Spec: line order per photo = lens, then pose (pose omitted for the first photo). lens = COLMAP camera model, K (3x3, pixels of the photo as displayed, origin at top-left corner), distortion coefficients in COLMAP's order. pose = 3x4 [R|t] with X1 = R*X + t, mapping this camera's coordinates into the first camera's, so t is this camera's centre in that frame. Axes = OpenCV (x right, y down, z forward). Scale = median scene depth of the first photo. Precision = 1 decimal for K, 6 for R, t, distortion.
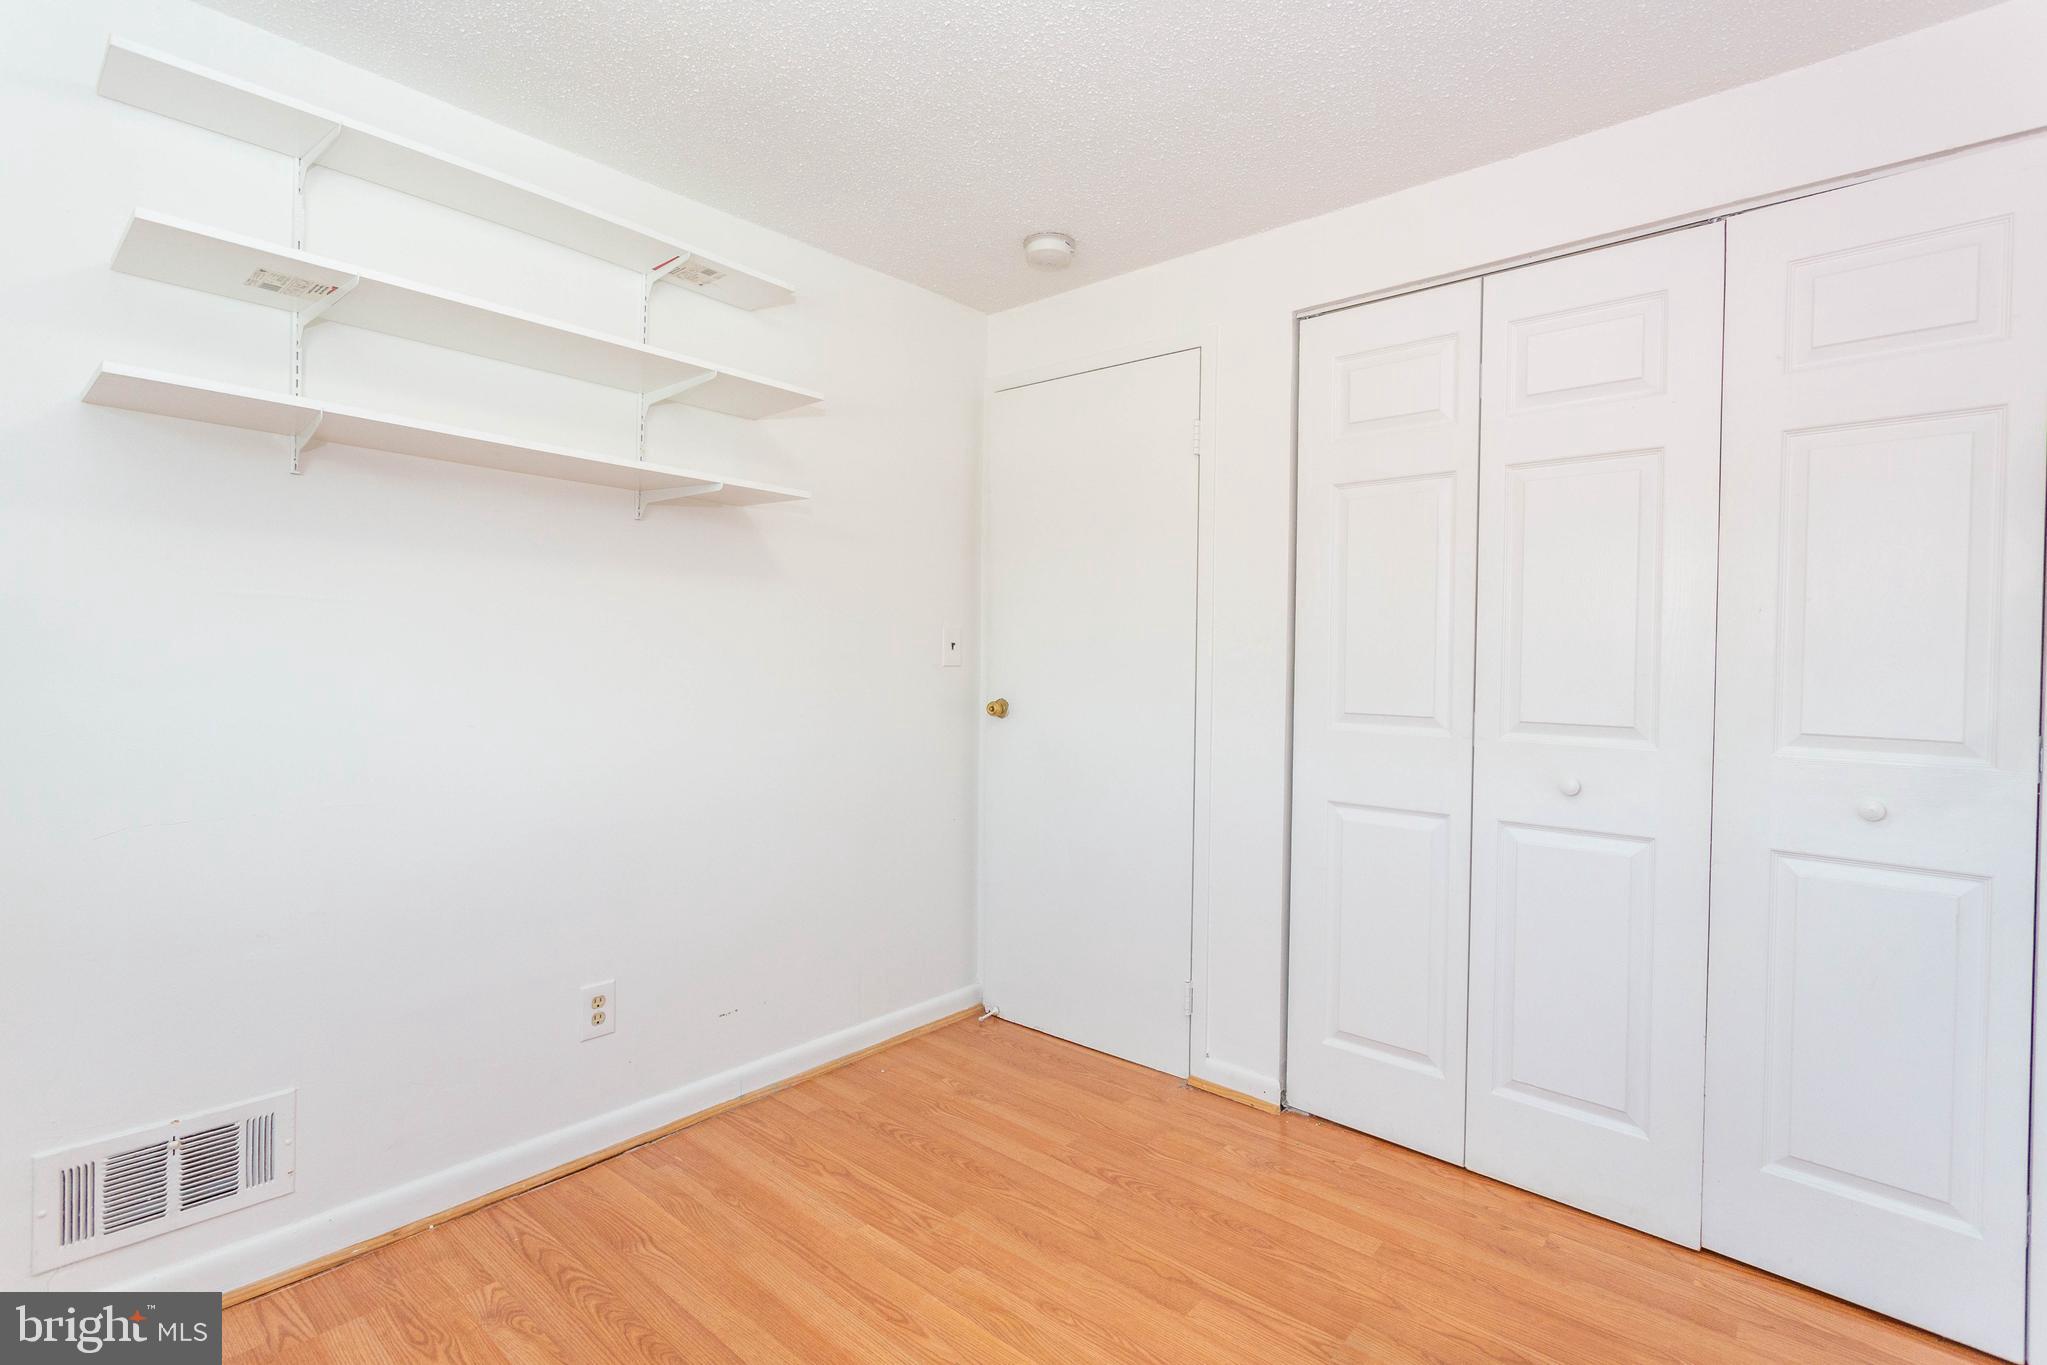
lens RADIAL K [[968.4, 0, 1037.8], [0, 968.4, 668.4], [0, 0, 1]] dist [-0.003244, 0.002539]
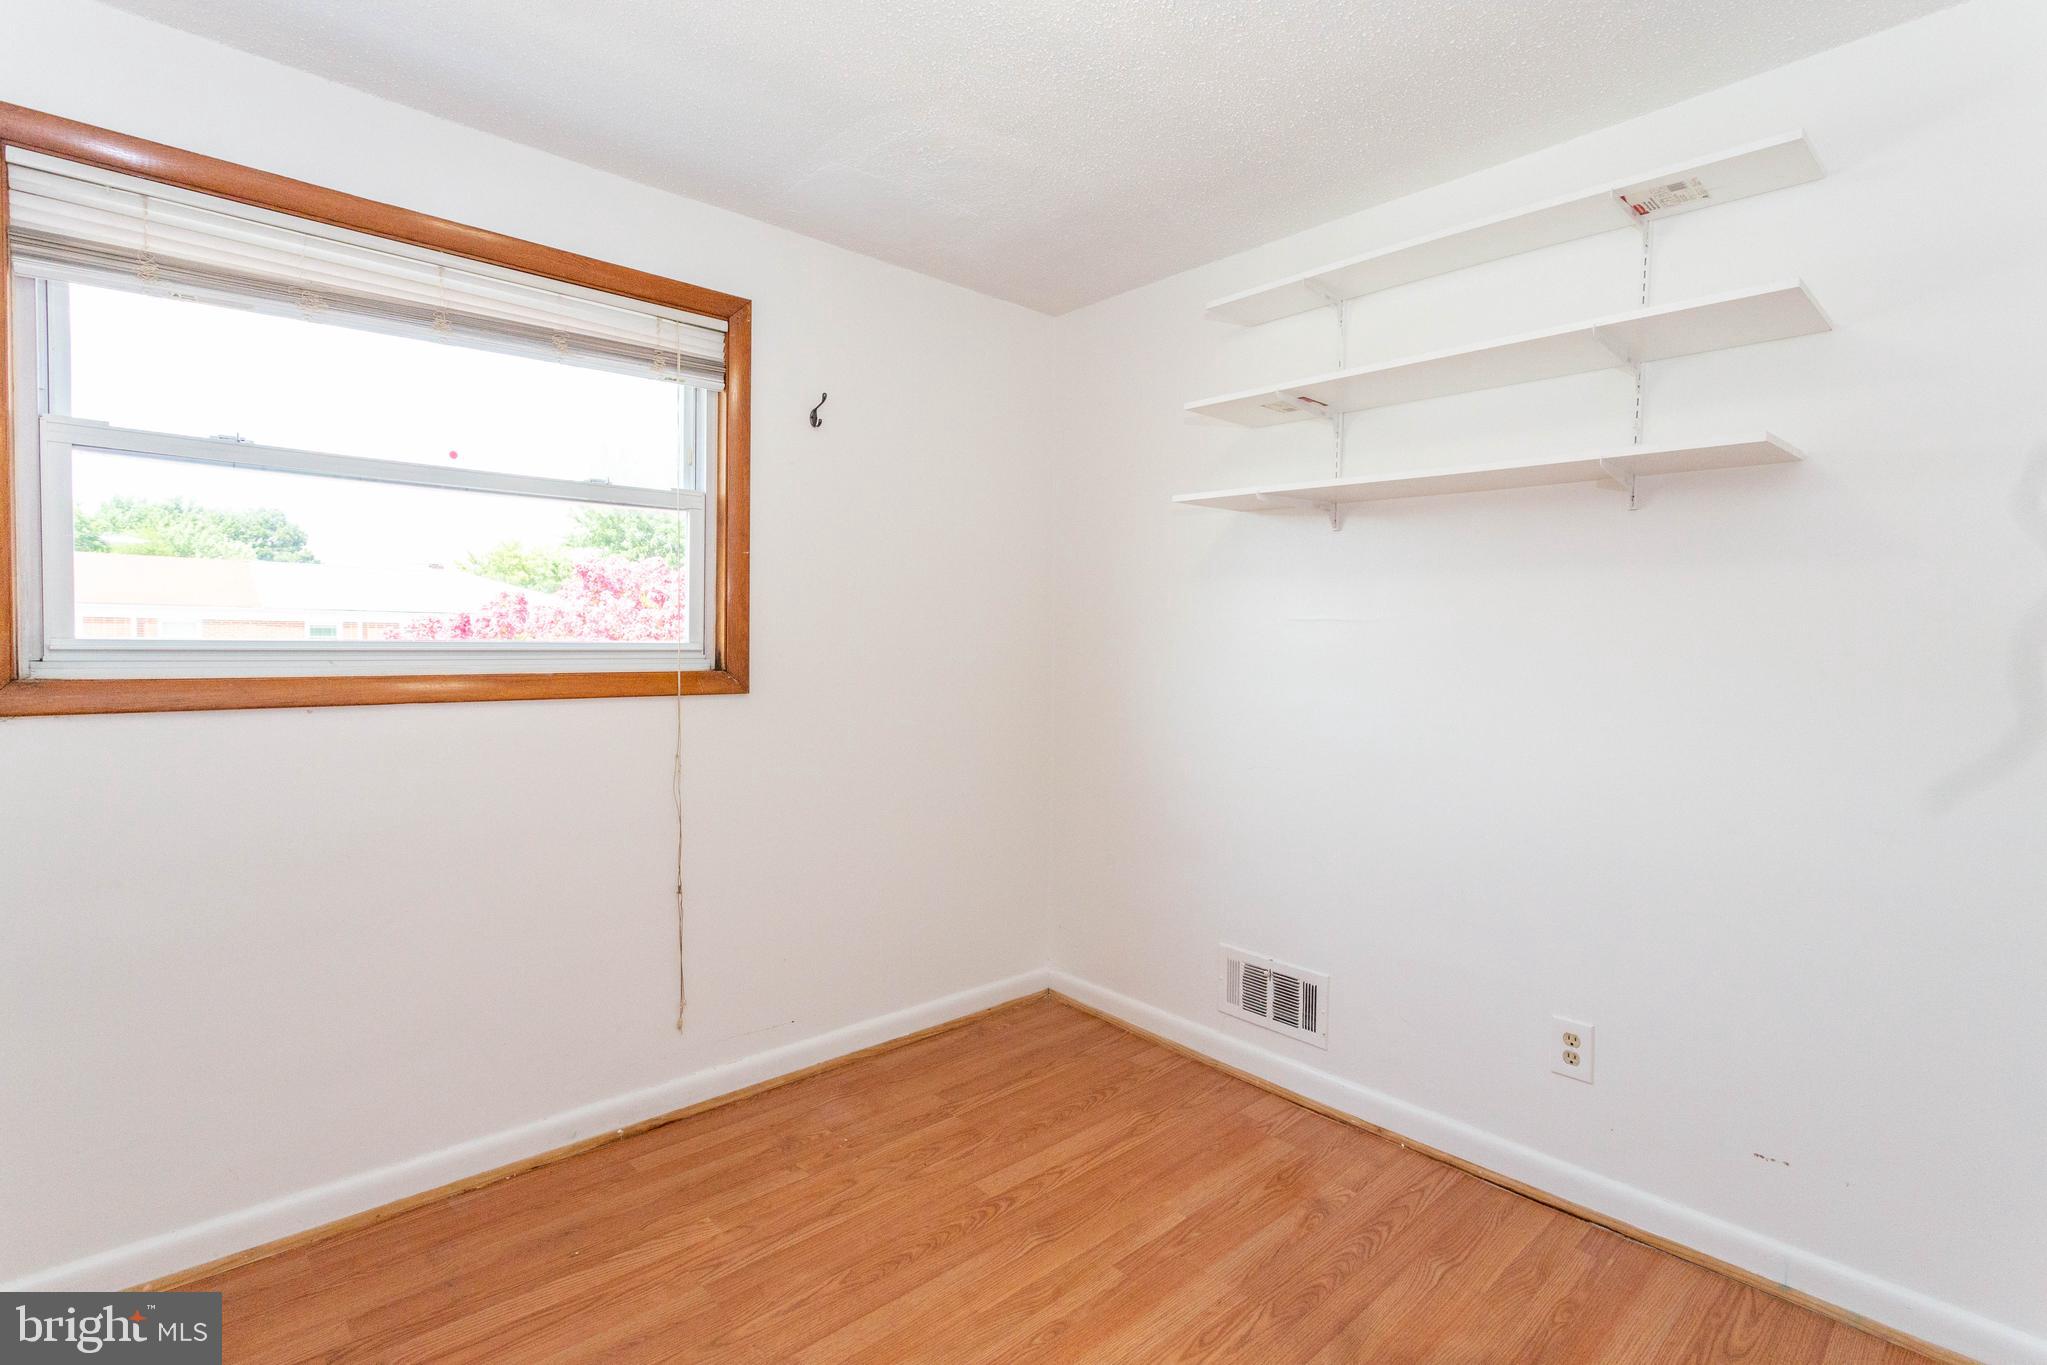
lens RADIAL K [[968.4, 0, 1033.7], [0, 968.4, 680.9], [0, 0, 1]] dist [-0.003244, 0.002539]
pose [[-0.111174, 0.015481, -0.993680, 0.566515], [-0.035468, 0.999180, 0.019535, 0.000705], [0.993168, 0.037416, -0.110533, 0.629716]]
